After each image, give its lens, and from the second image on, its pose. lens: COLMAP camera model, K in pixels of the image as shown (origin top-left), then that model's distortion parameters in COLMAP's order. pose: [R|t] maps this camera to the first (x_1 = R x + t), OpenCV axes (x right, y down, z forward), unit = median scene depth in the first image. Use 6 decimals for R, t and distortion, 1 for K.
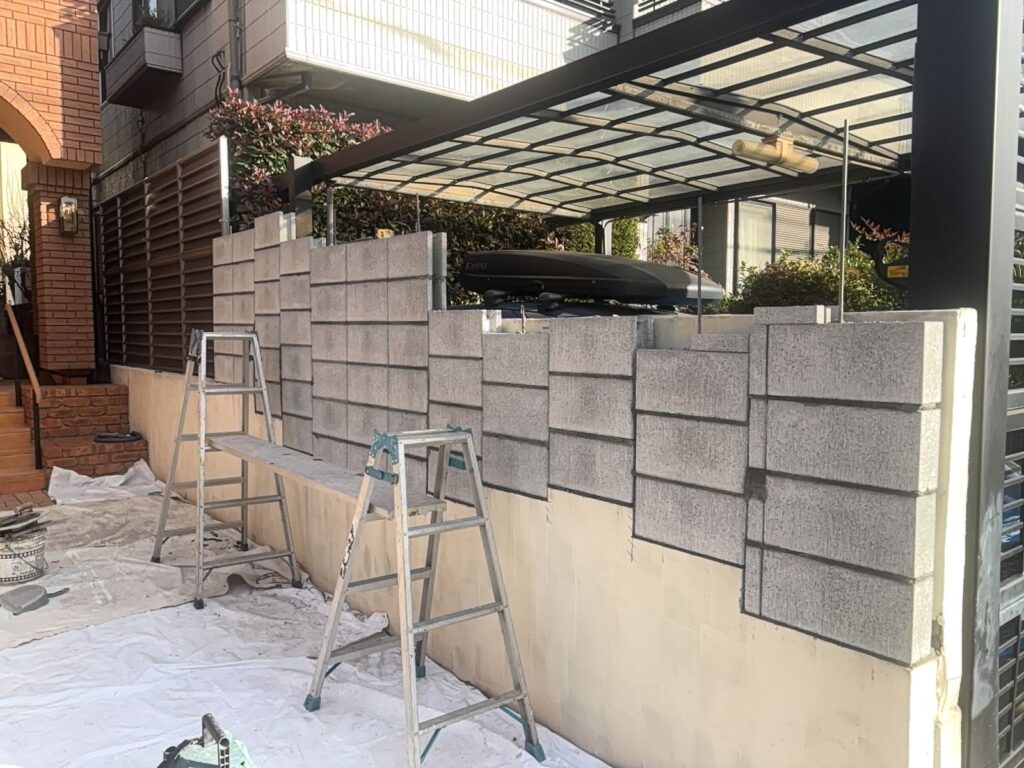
lens RADIAL K [[783.8, 0, 512.0], [0, 783.8, 384.0], [0, 0, 1]] dist [0.008884, 0.004151]
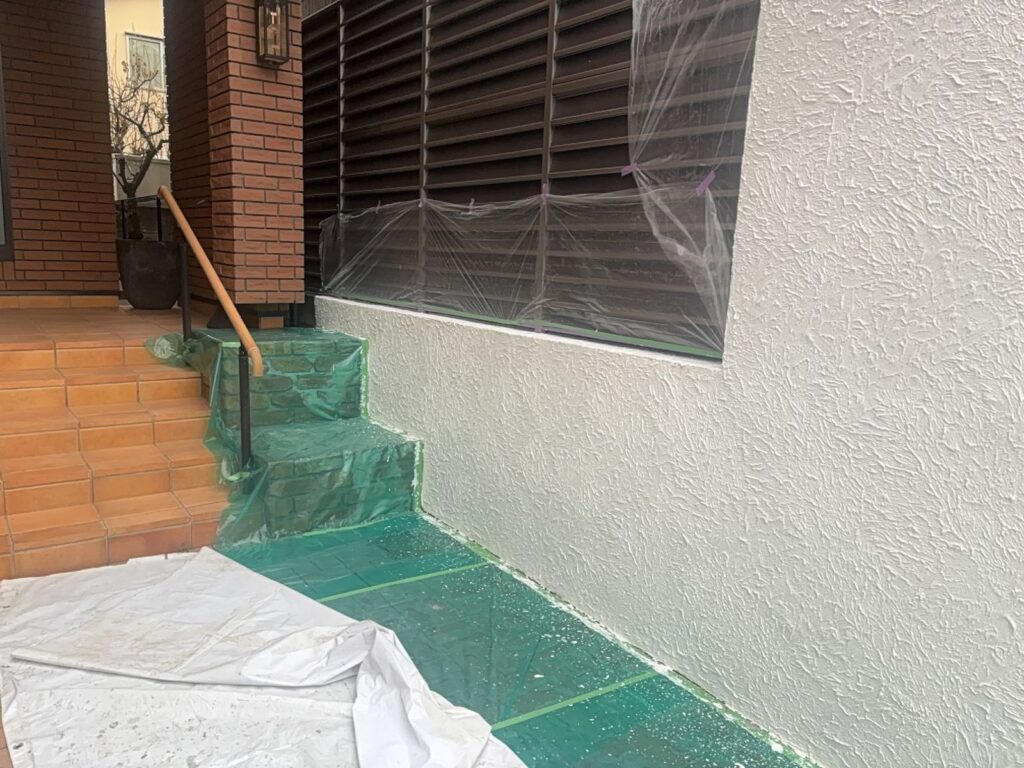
lens RADIAL K [[783.8, 0, 512.0], [0, 783.8, 384.0], [0, 0, 1]] dist [0.008884, 0.004151]
pose [[0.997668, 0.041797, -0.053965, -0.353473], [-0.036043, 0.993974, 0.103517, -0.027090], [0.057966, -0.101331, 0.993163, 0.430655]]
